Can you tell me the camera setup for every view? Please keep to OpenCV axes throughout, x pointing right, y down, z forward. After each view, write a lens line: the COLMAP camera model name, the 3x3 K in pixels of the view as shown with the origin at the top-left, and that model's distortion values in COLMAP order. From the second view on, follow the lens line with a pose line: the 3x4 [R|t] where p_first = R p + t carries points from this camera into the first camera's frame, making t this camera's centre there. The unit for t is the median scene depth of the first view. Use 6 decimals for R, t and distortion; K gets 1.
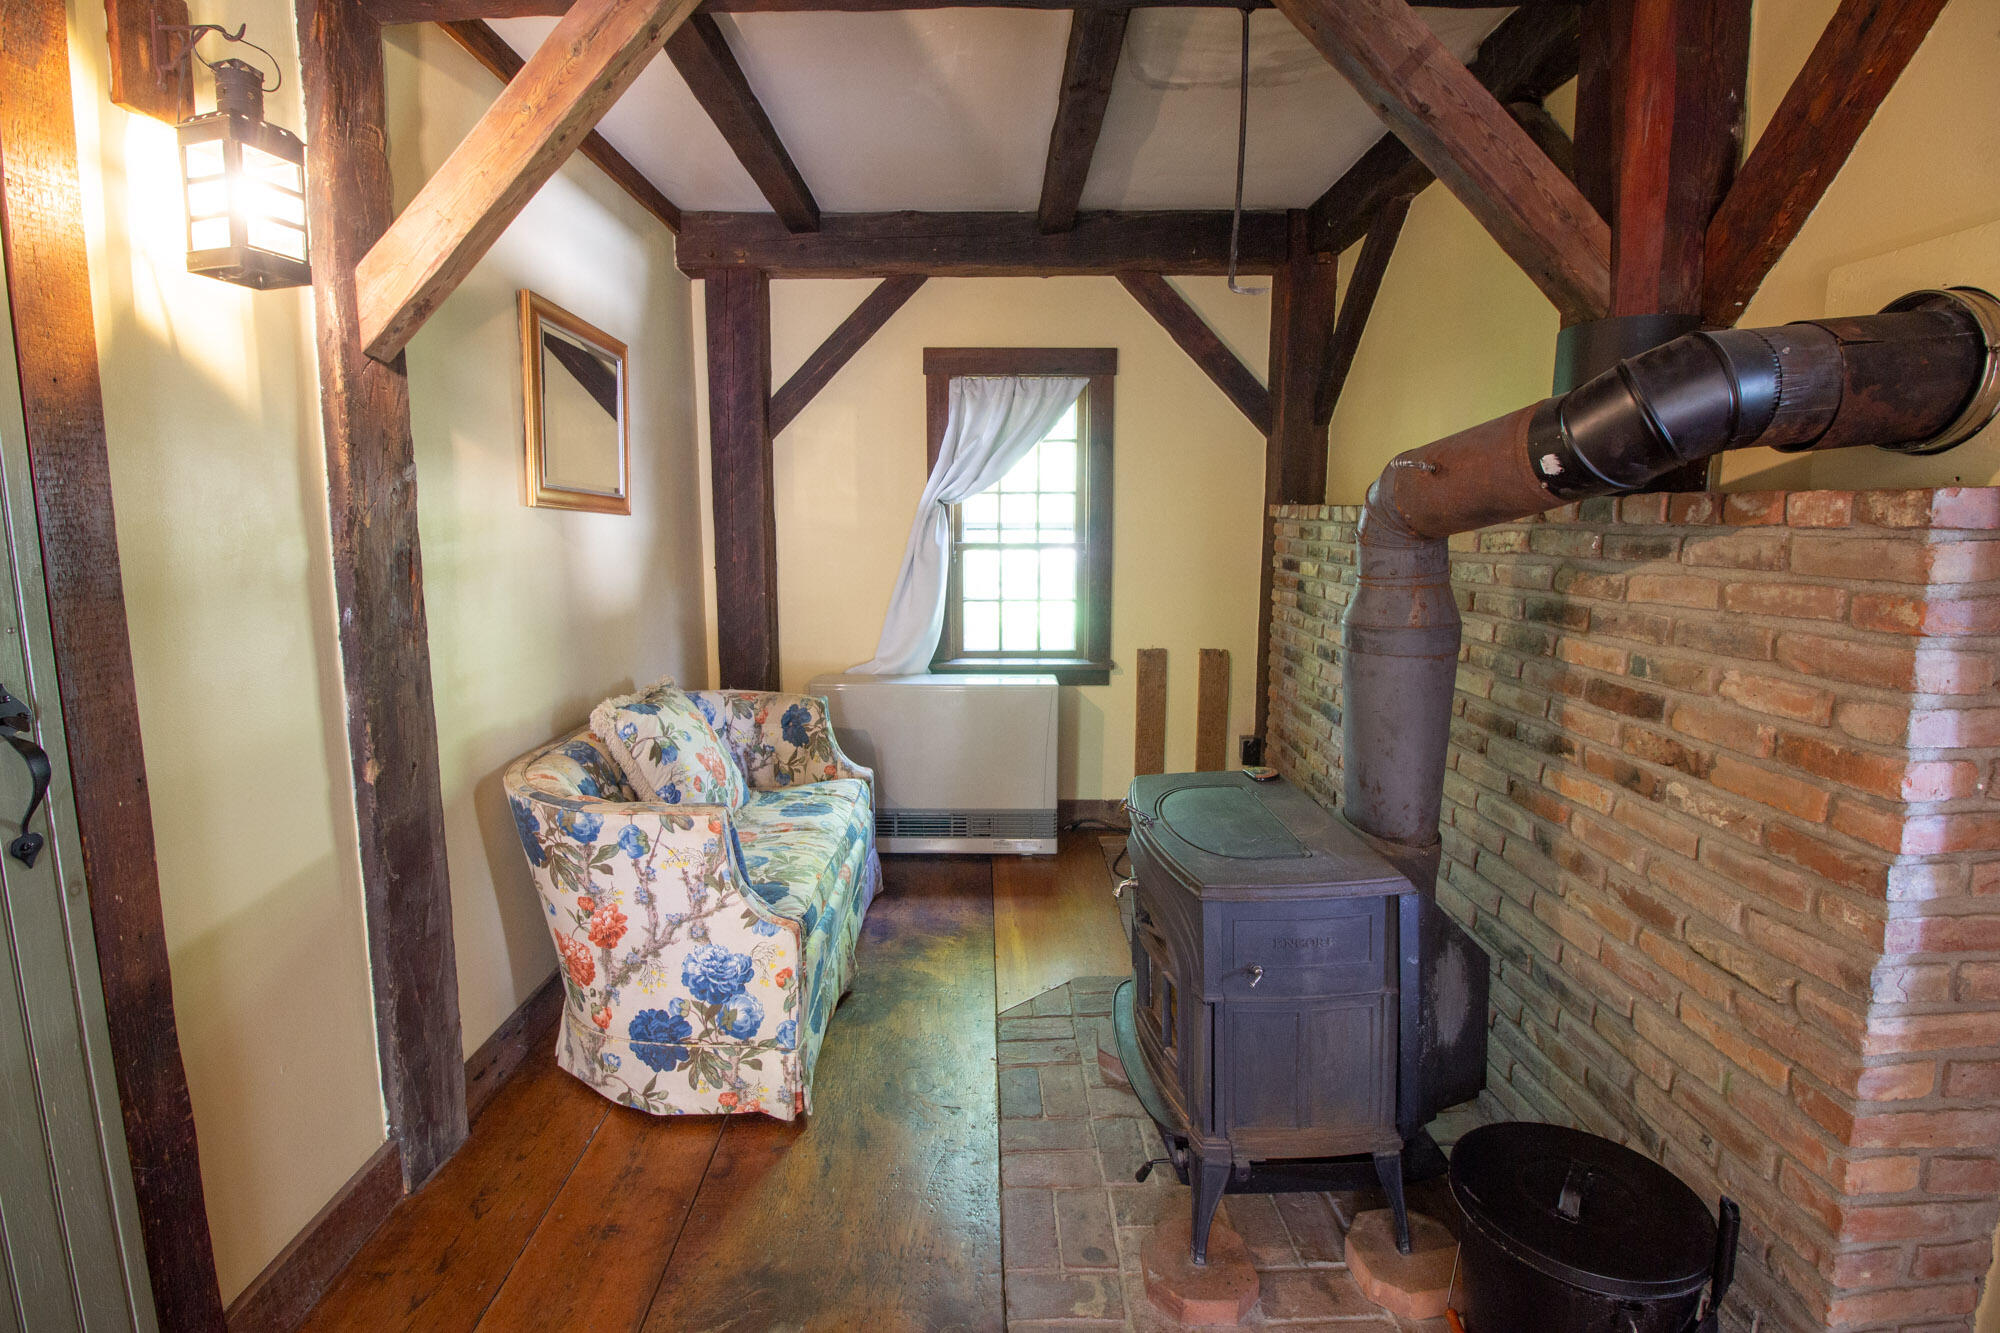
lens RADIAL K [[929.1, 0, 989.7], [0, 929.1, 653.7], [0, 0, 1]] dist [-0.000039, -0.018567]
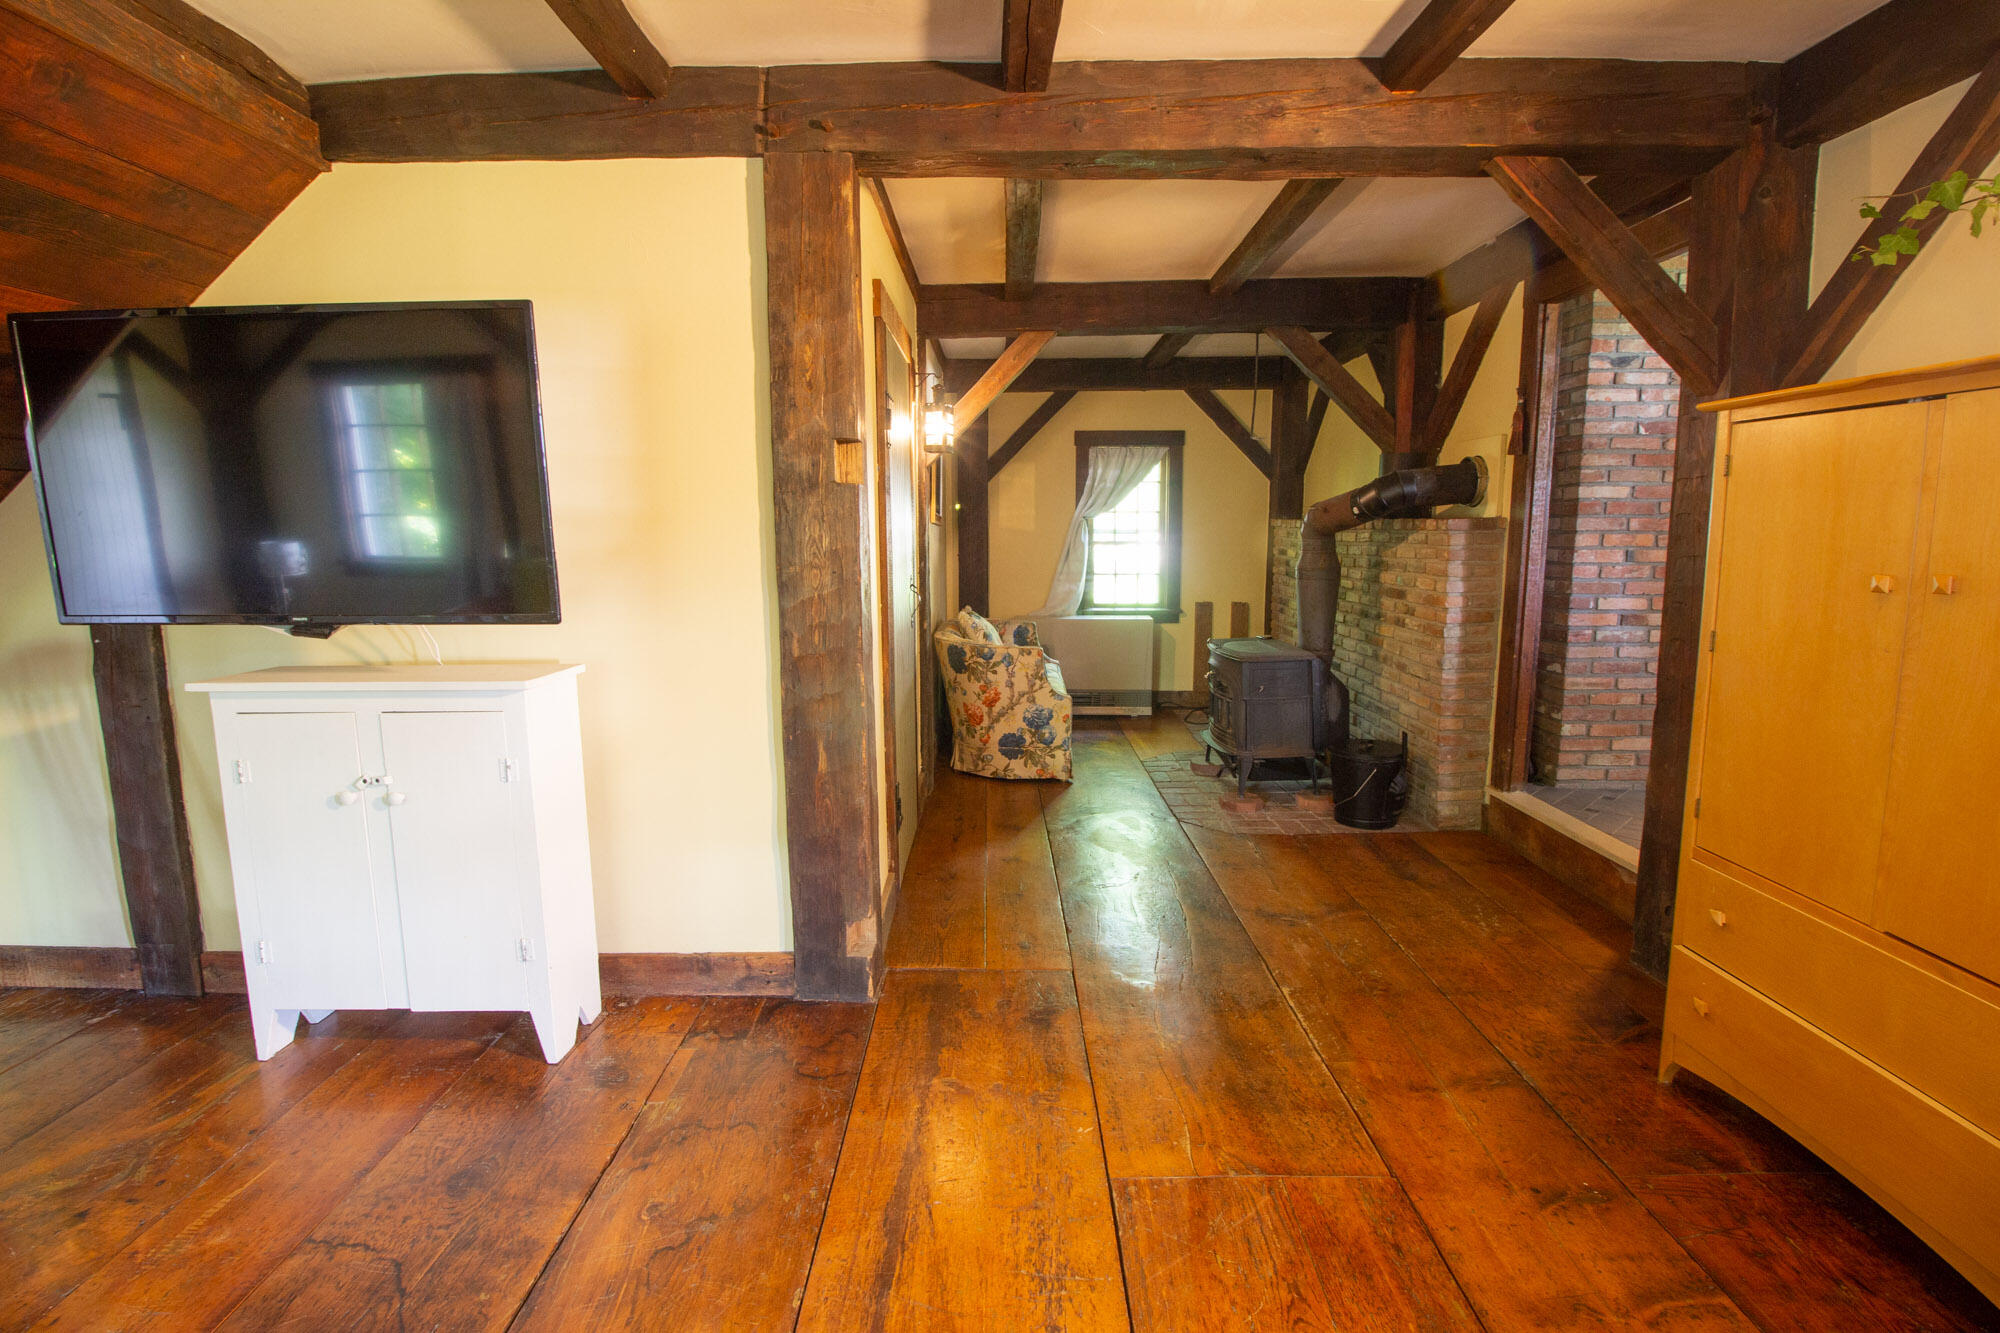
lens RADIAL K [[931.4, 0, 995.4], [0, 931.4, 655.7], [0, 0, 1]] dist [0.003166, -0.013507]
pose [[0.999971, -0.000511, -0.007614, -0.374795], [0.000475, 0.999988, -0.004783, 0.192261], [0.007617, 0.004779, 0.999960, -1.379204]]
